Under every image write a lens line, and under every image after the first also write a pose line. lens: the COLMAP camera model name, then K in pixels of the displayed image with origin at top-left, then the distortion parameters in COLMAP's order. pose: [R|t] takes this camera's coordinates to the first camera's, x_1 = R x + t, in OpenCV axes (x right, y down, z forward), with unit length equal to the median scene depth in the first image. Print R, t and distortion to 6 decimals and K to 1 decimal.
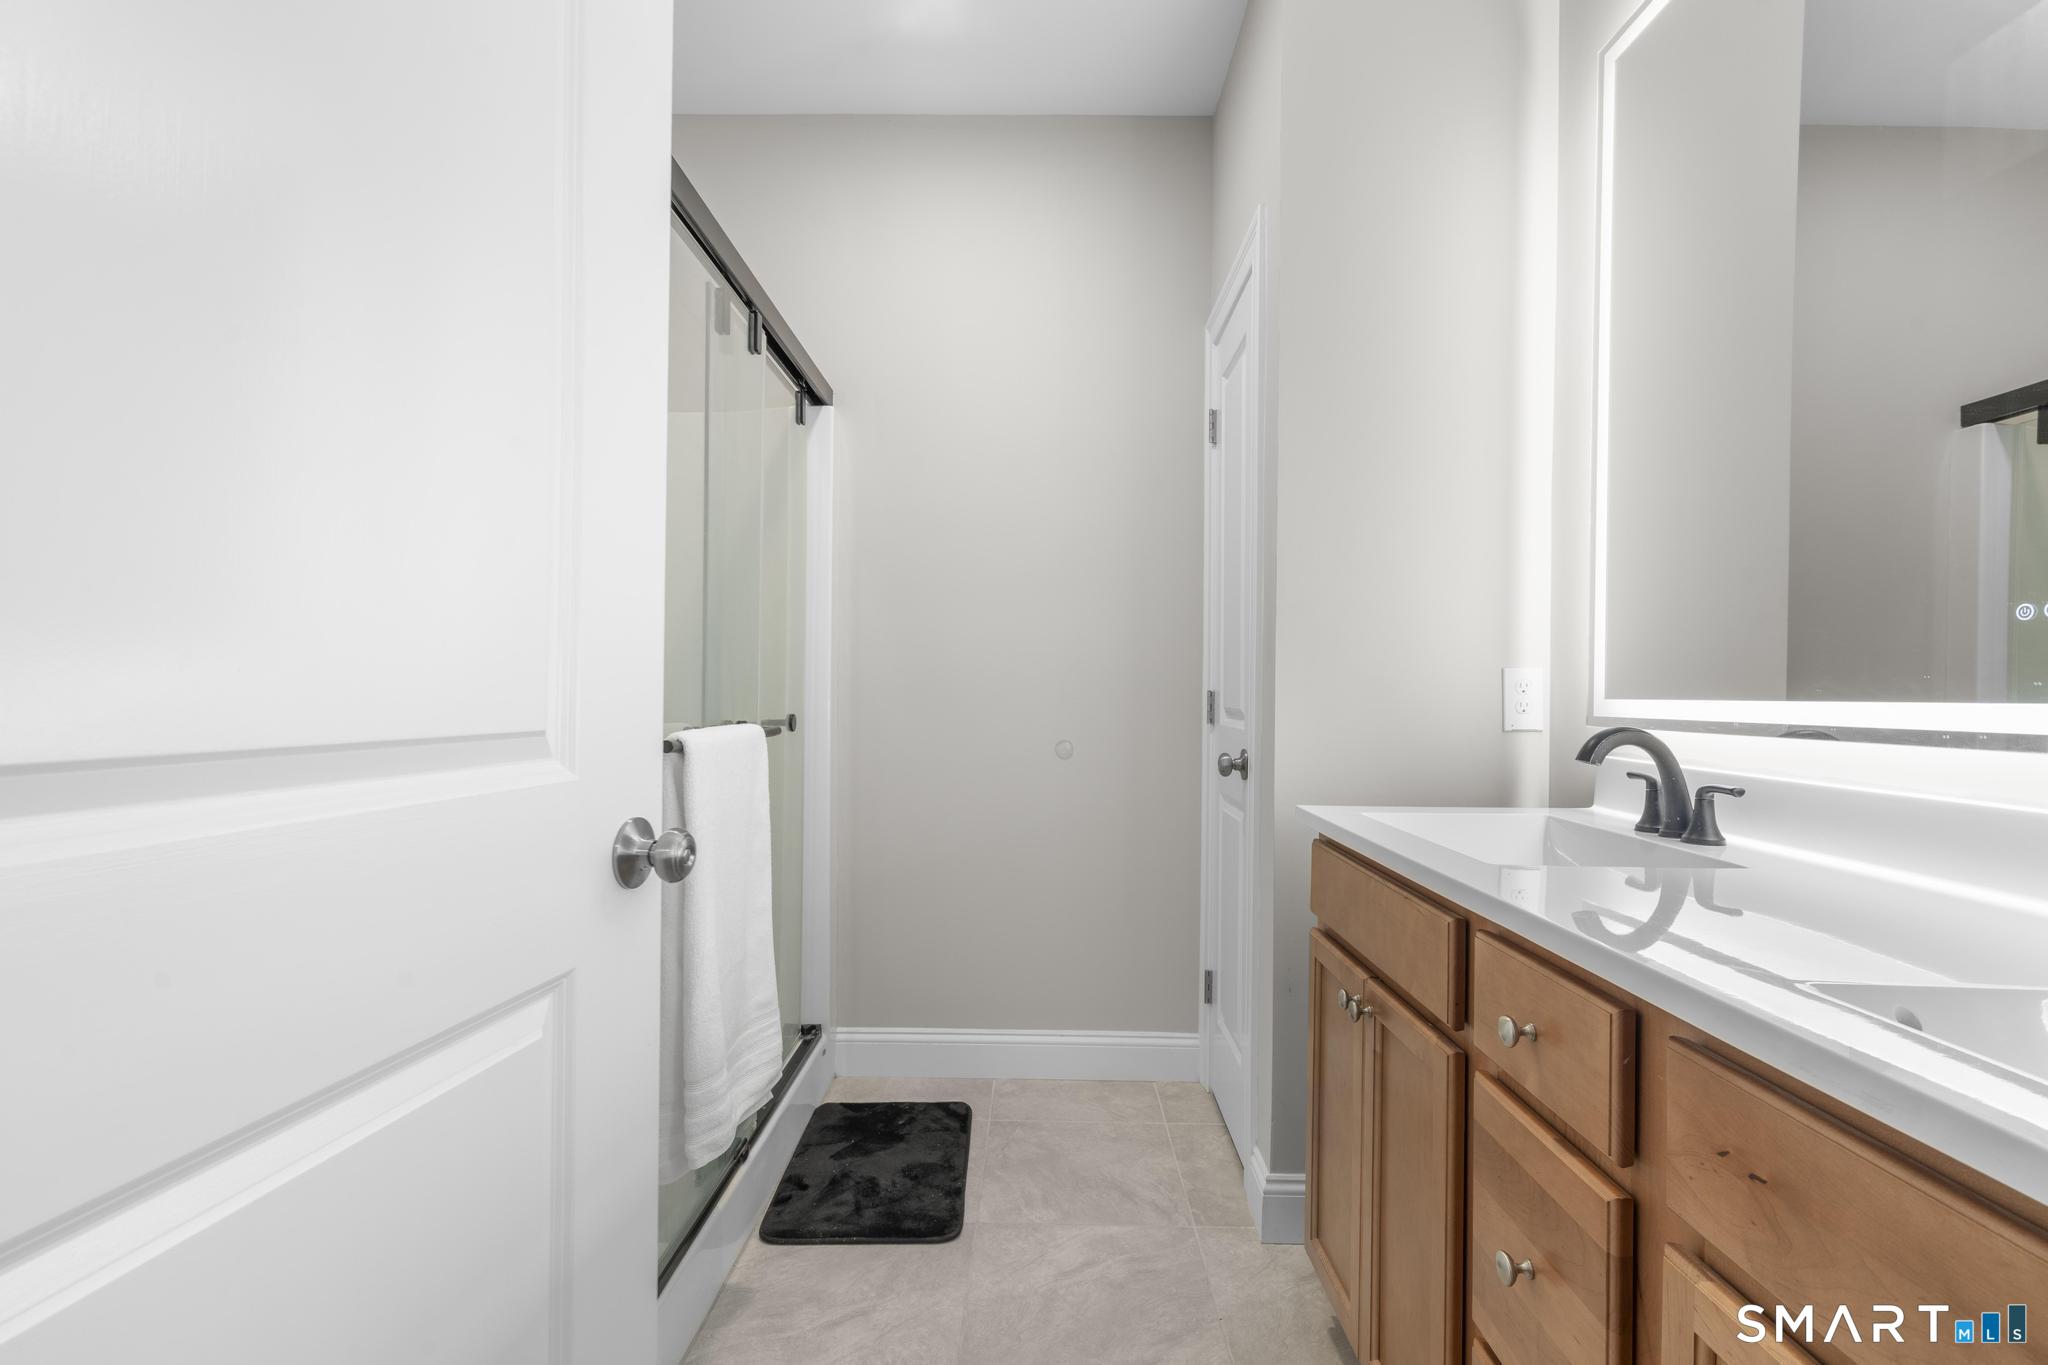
lens RADIAL K [[919.3, 0, 1038.0], [0, 919.3, 686.5], [0, 0, 1]] dist [-0.005708, 0.004036]
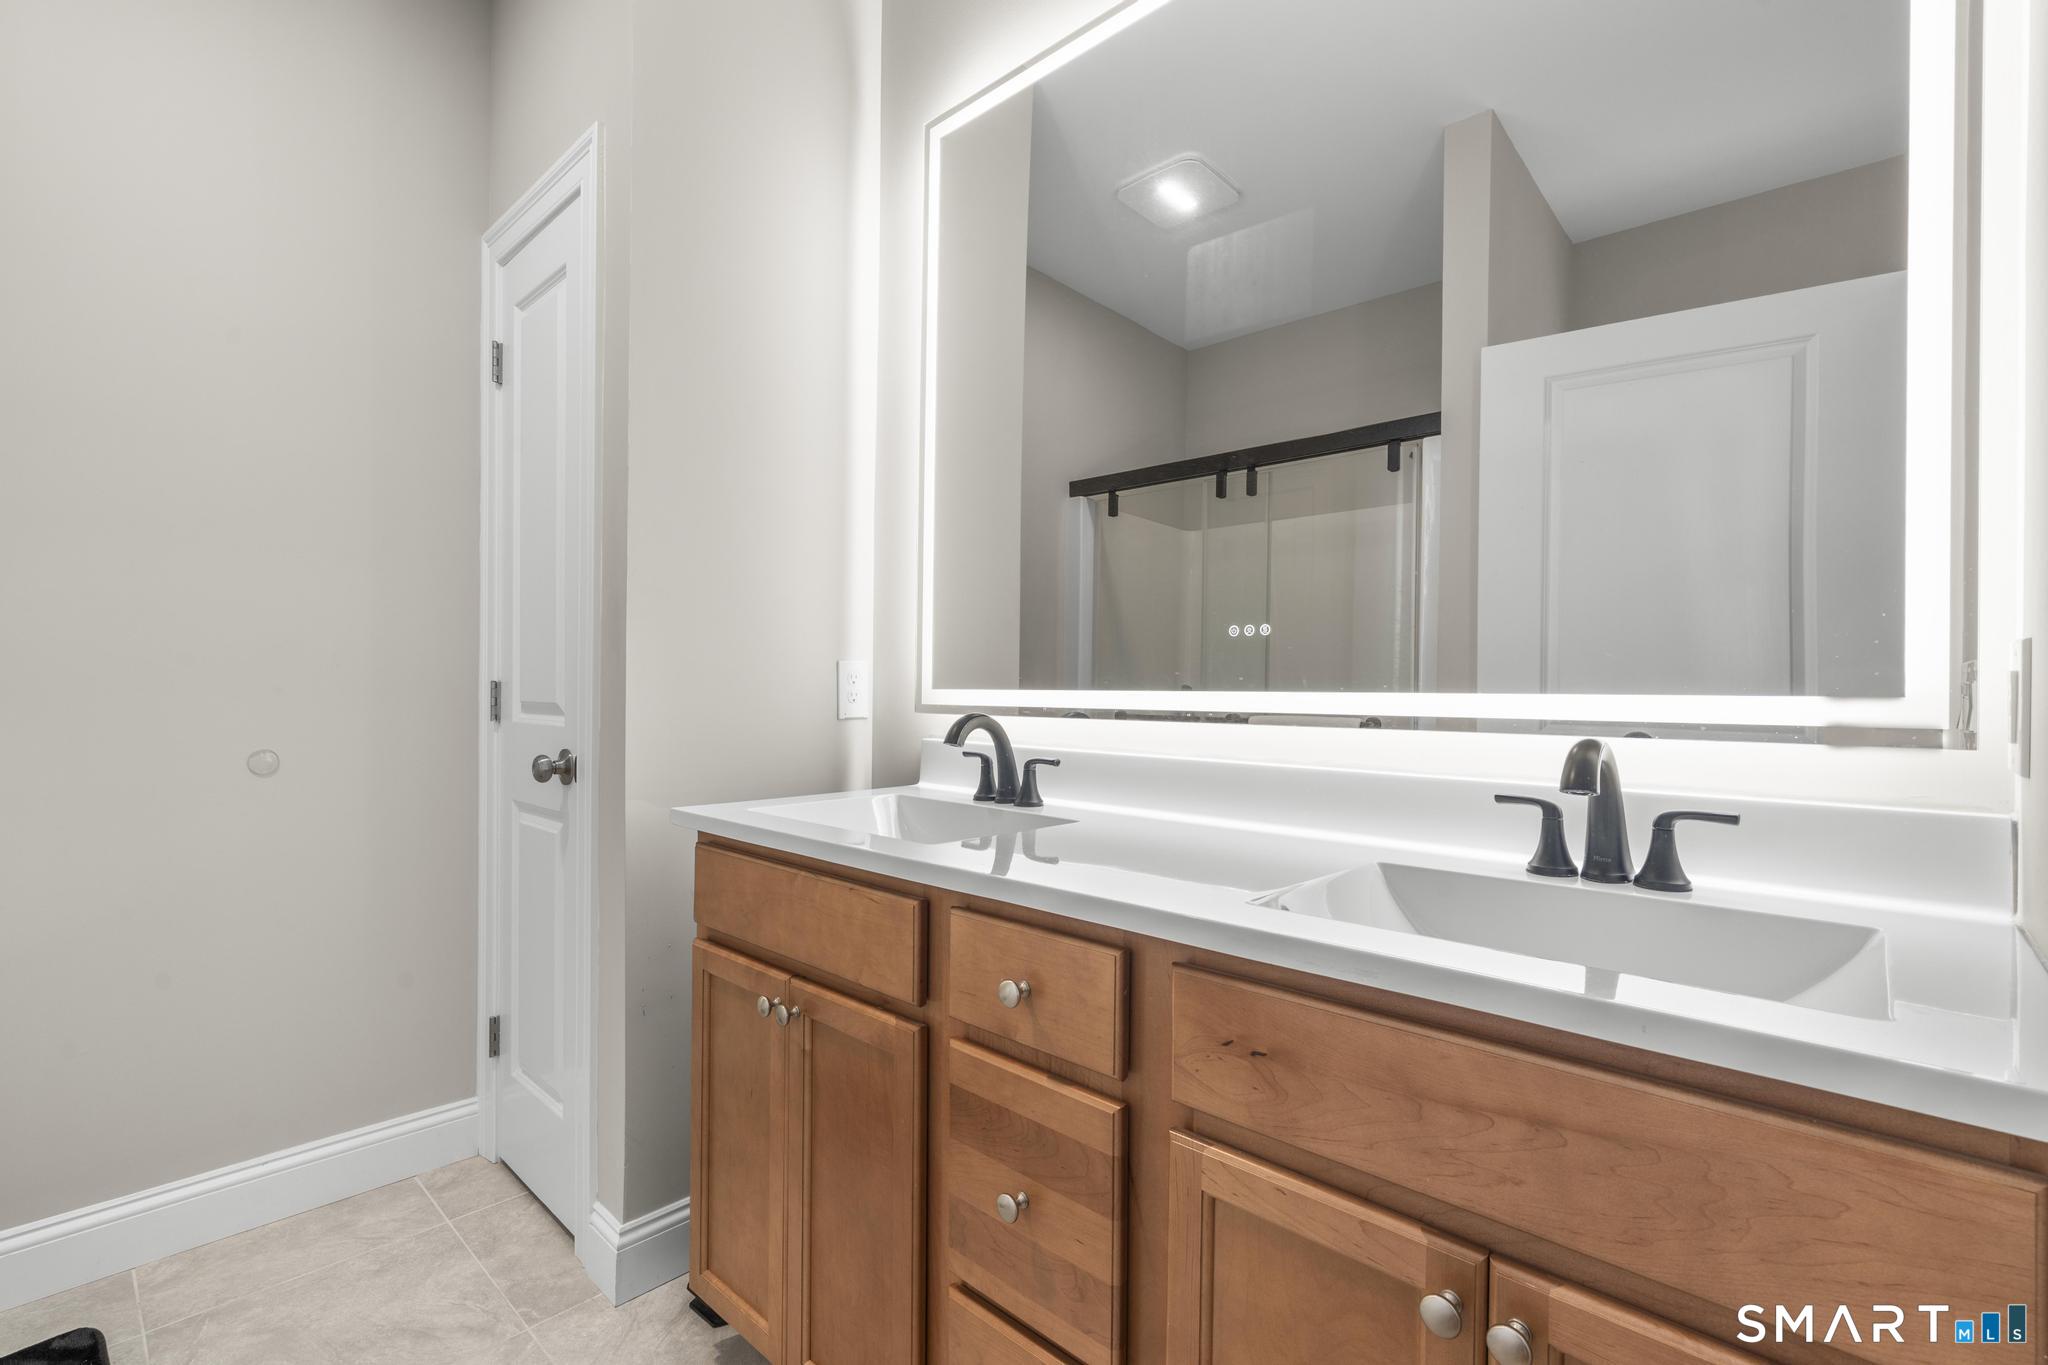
lens RADIAL K [[919.3, 0, 1027.5], [0, 919.3, 683.5], [0, 0, 1]] dist [-0.005708, 0.004036]
pose [[0.675754, -0.001973, 0.737125, -0.142994], [-0.005384, 0.999957, 0.007613, -0.002674], [-0.737108, -0.009113, 0.675714, 0.120649]]
